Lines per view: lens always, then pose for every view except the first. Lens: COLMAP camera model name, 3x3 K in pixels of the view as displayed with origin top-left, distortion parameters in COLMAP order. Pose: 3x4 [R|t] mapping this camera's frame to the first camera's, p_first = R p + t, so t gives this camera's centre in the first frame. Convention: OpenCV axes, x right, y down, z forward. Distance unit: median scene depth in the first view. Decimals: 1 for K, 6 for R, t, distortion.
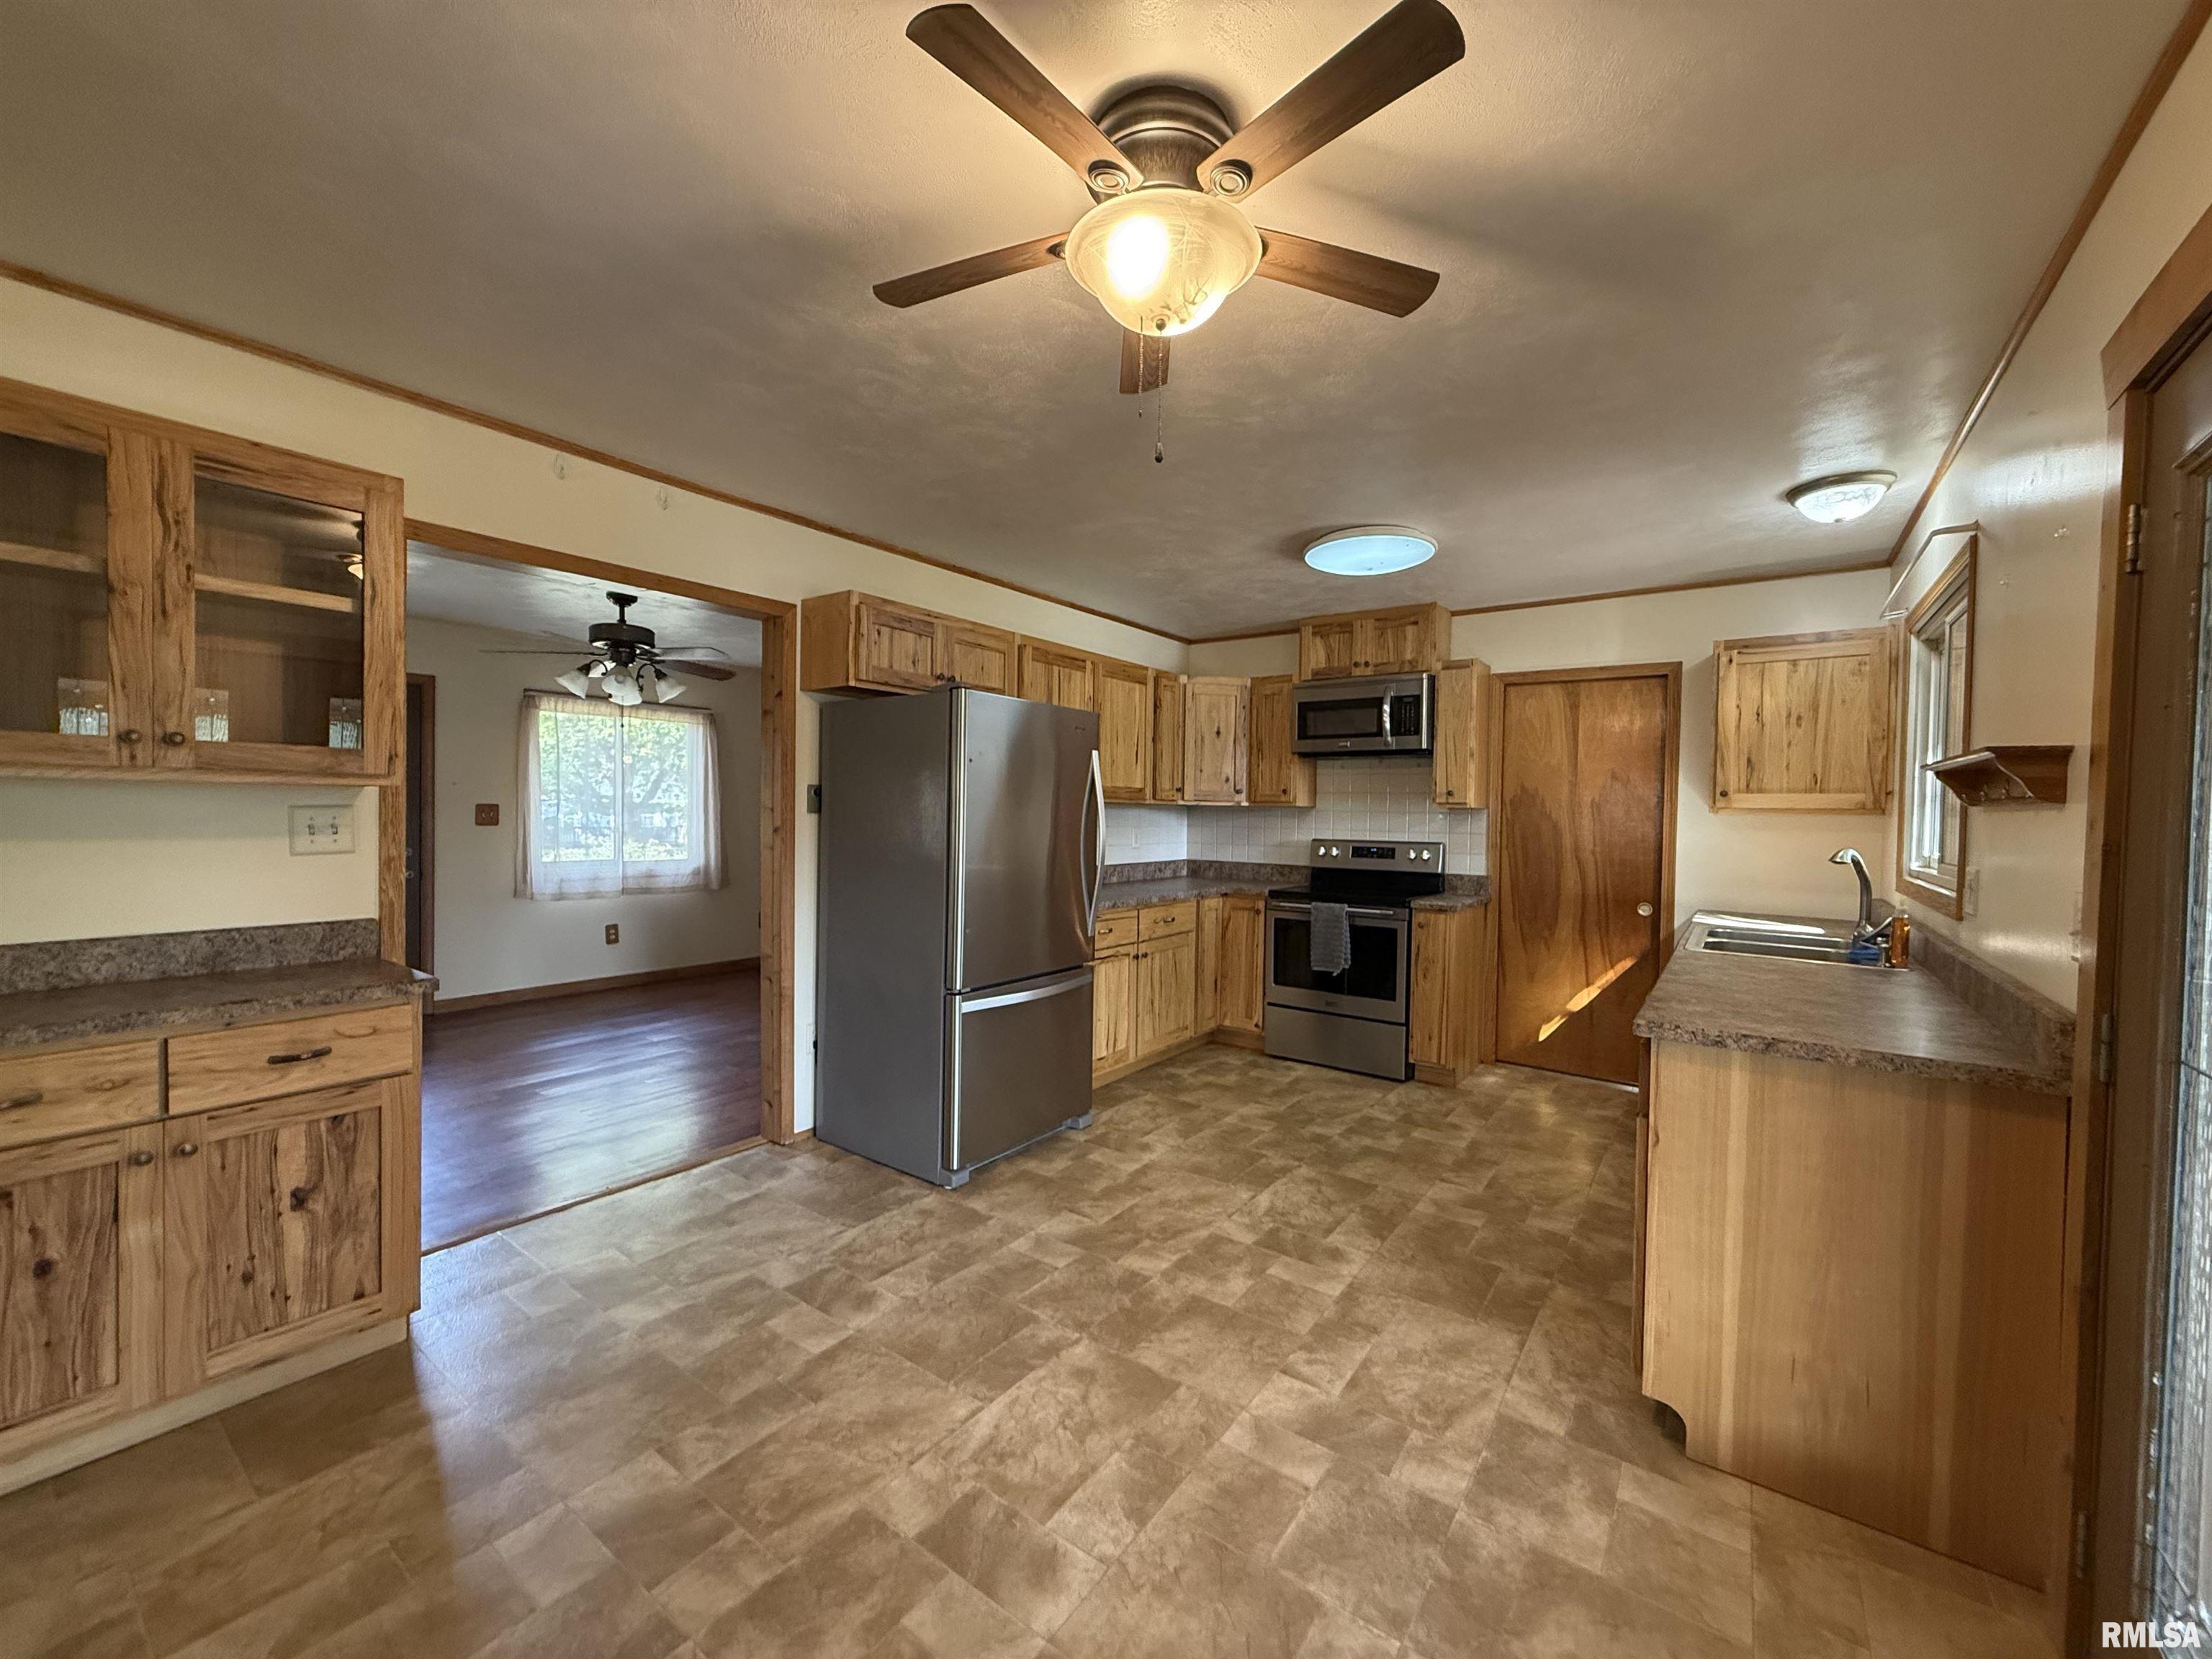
lens RADIAL K [[879.7, 0, 1101.0], [0, 879.7, 825.5], [0, 0, 1]] dist [0.000609, -0.000494]
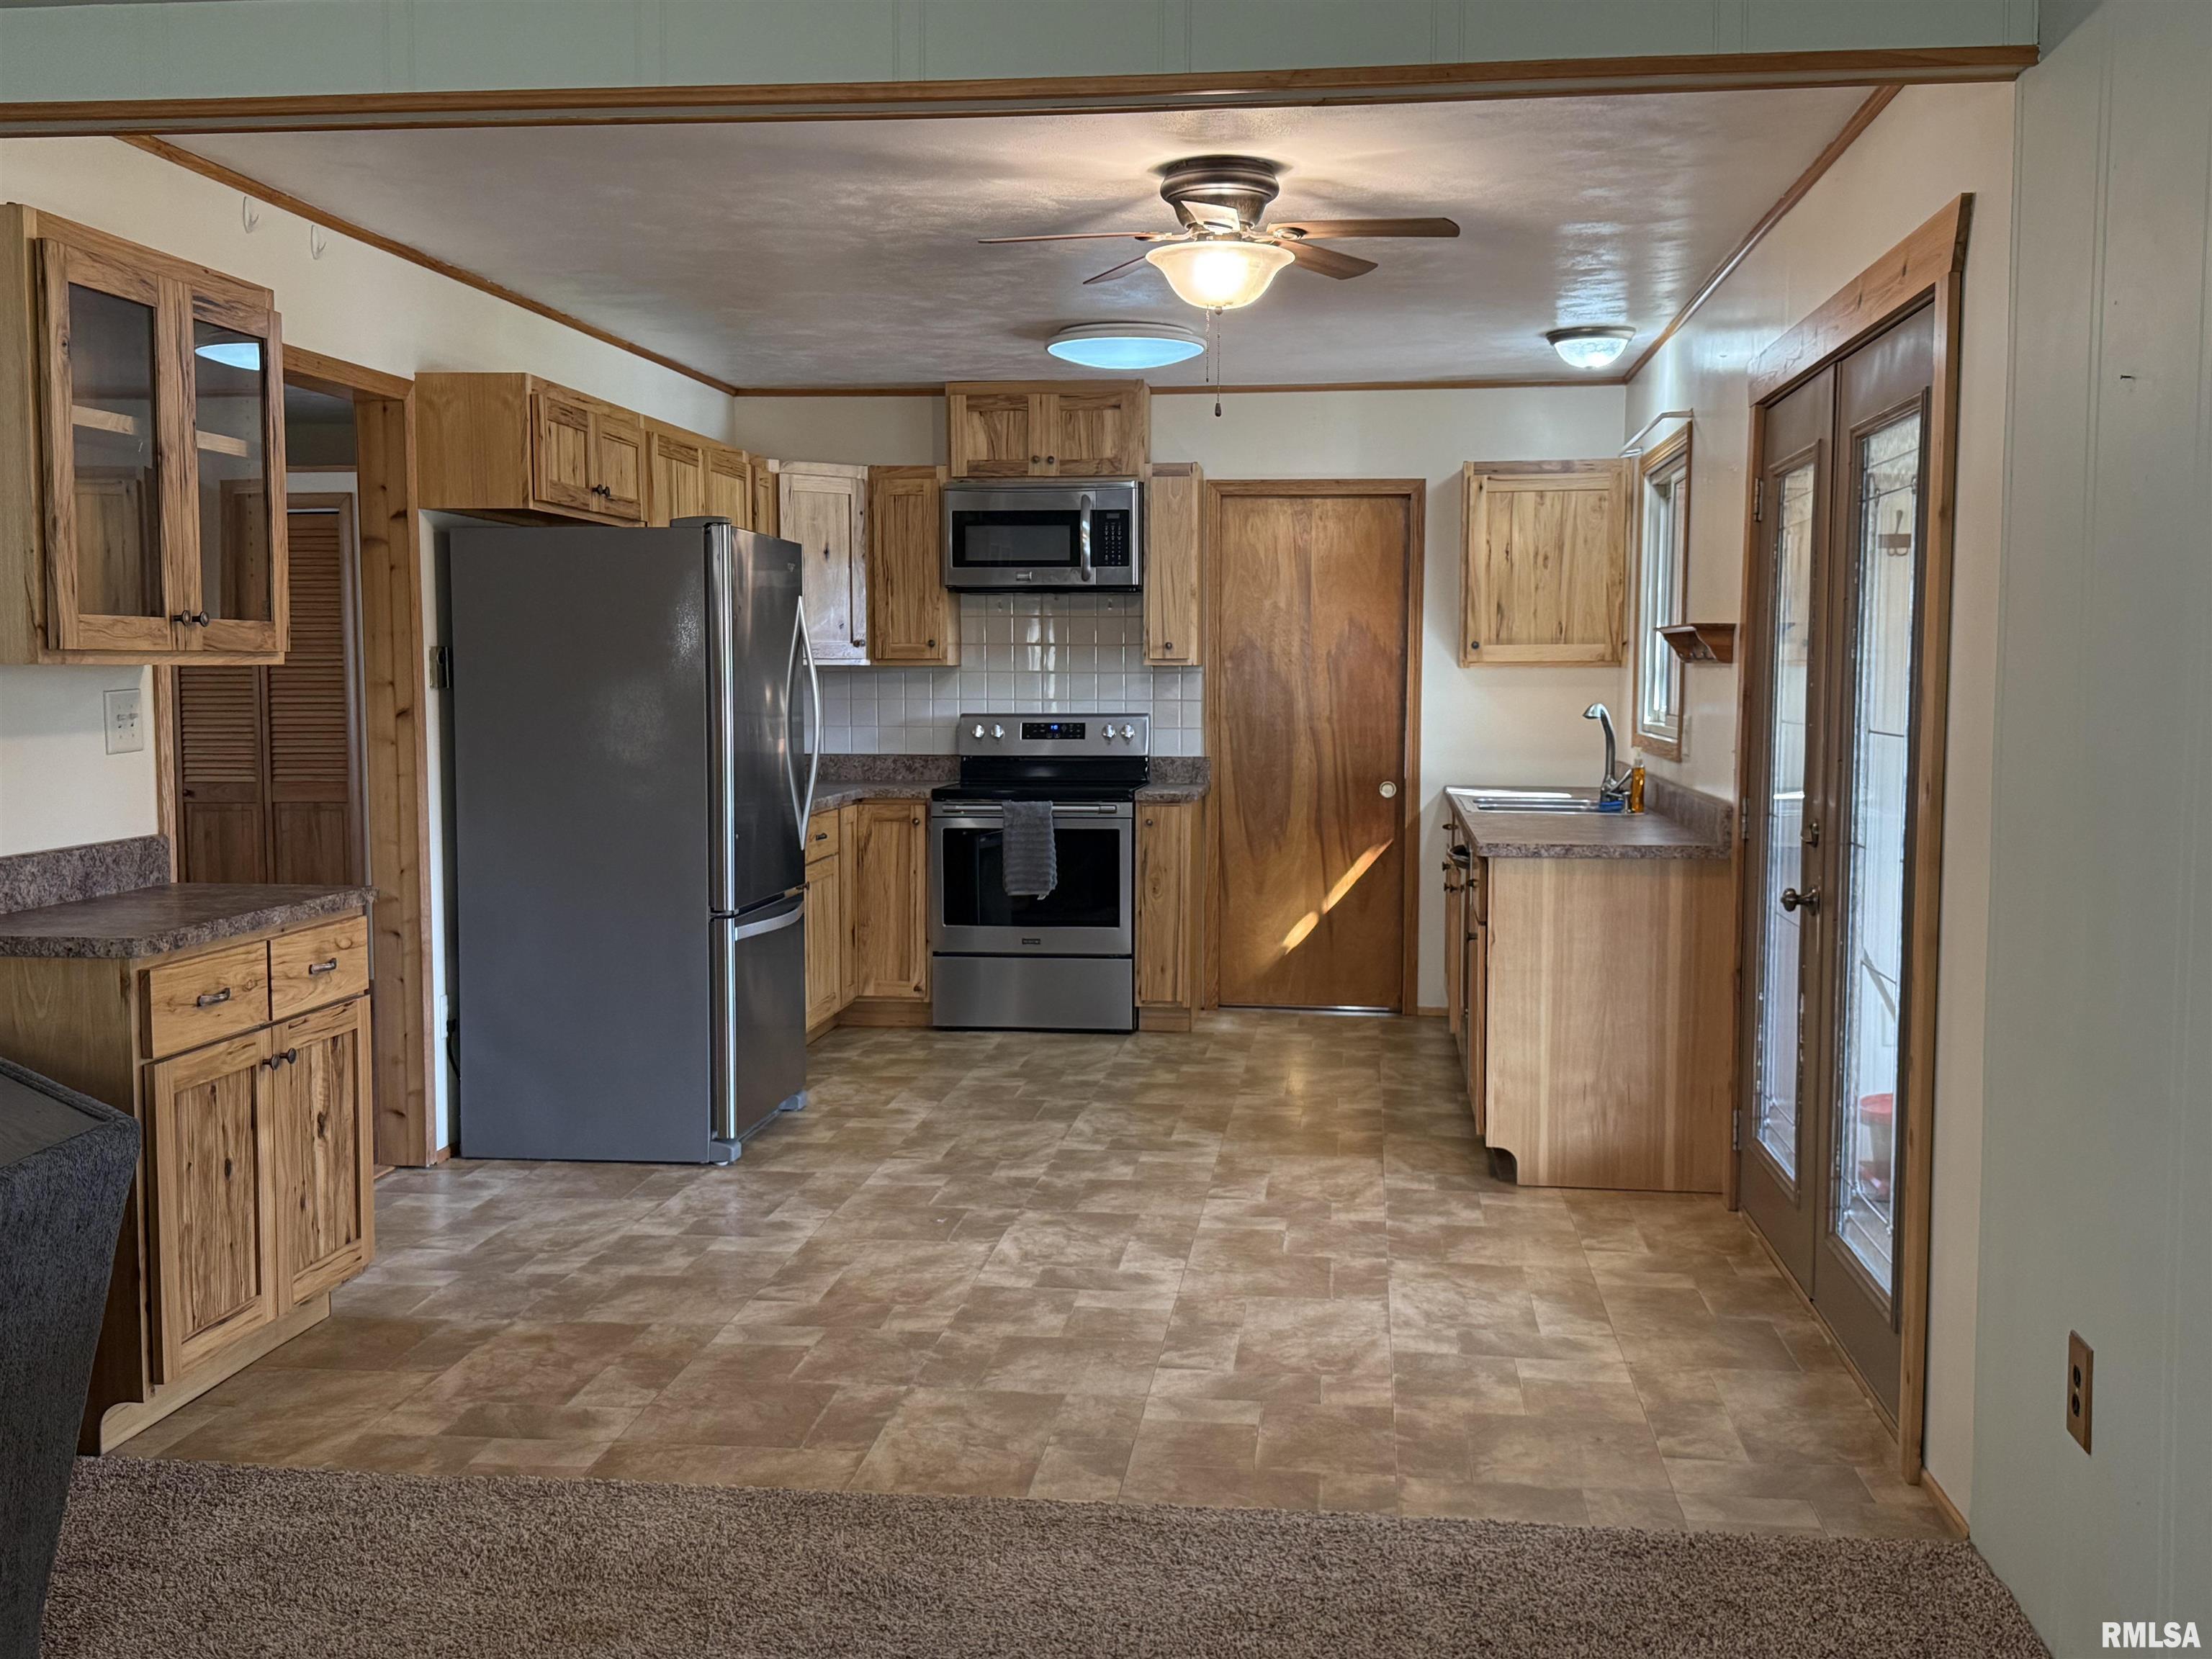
lens RADIAL K [[2195.9, 0, 1106.0], [0, 2195.9, 829.5], [0, 0, 1]] dist [0.135514, -0.000252]
pose [[0.871159, -0.051392, 0.488304, -0.584932], [0.021817, 0.997577, 0.066069, -0.006110], [-0.490516, -0.046903, 0.870169, -0.617392]]
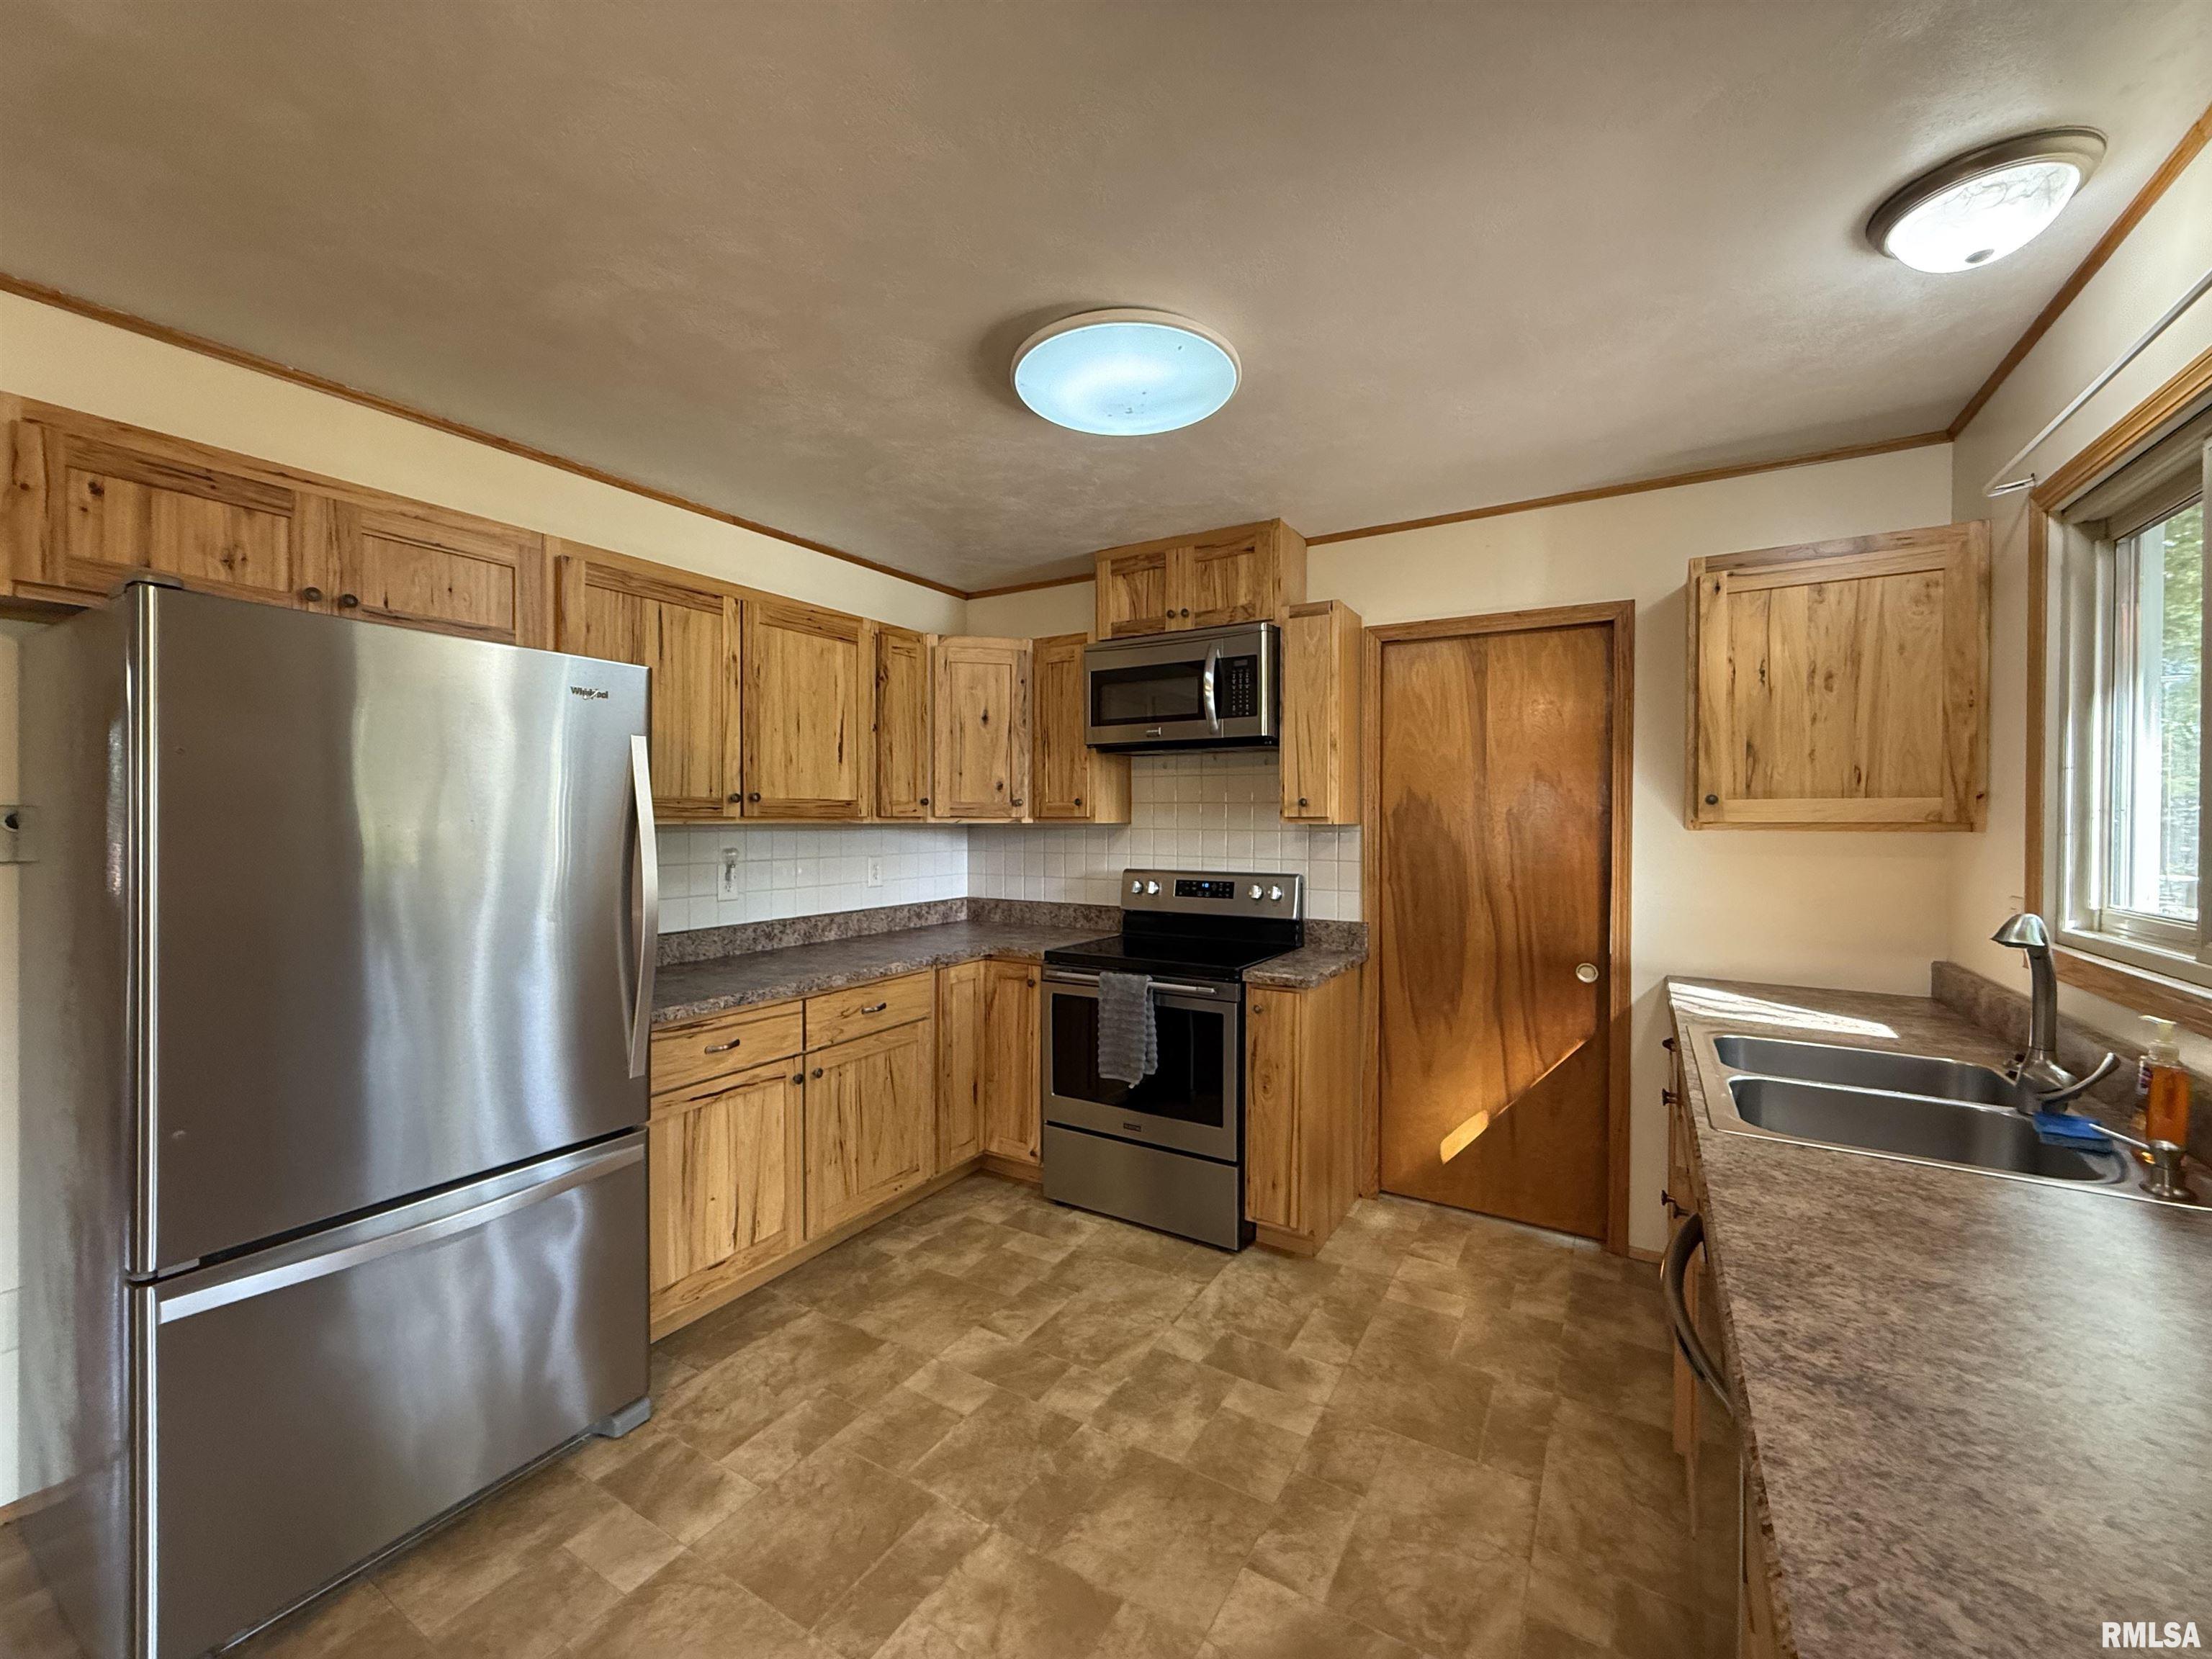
lens RADIAL K [[879.7, 0, 1101.0], [0, 879.7, 825.5], [0, 0, 1]] dist [0.000609, -0.000494]
pose [[0.996078, -0.015448, 0.087121, 0.194935], [0.016142, 0.999843, -0.007271, -0.017880], [-0.086995, 0.008649, 0.996171, 0.367291]]
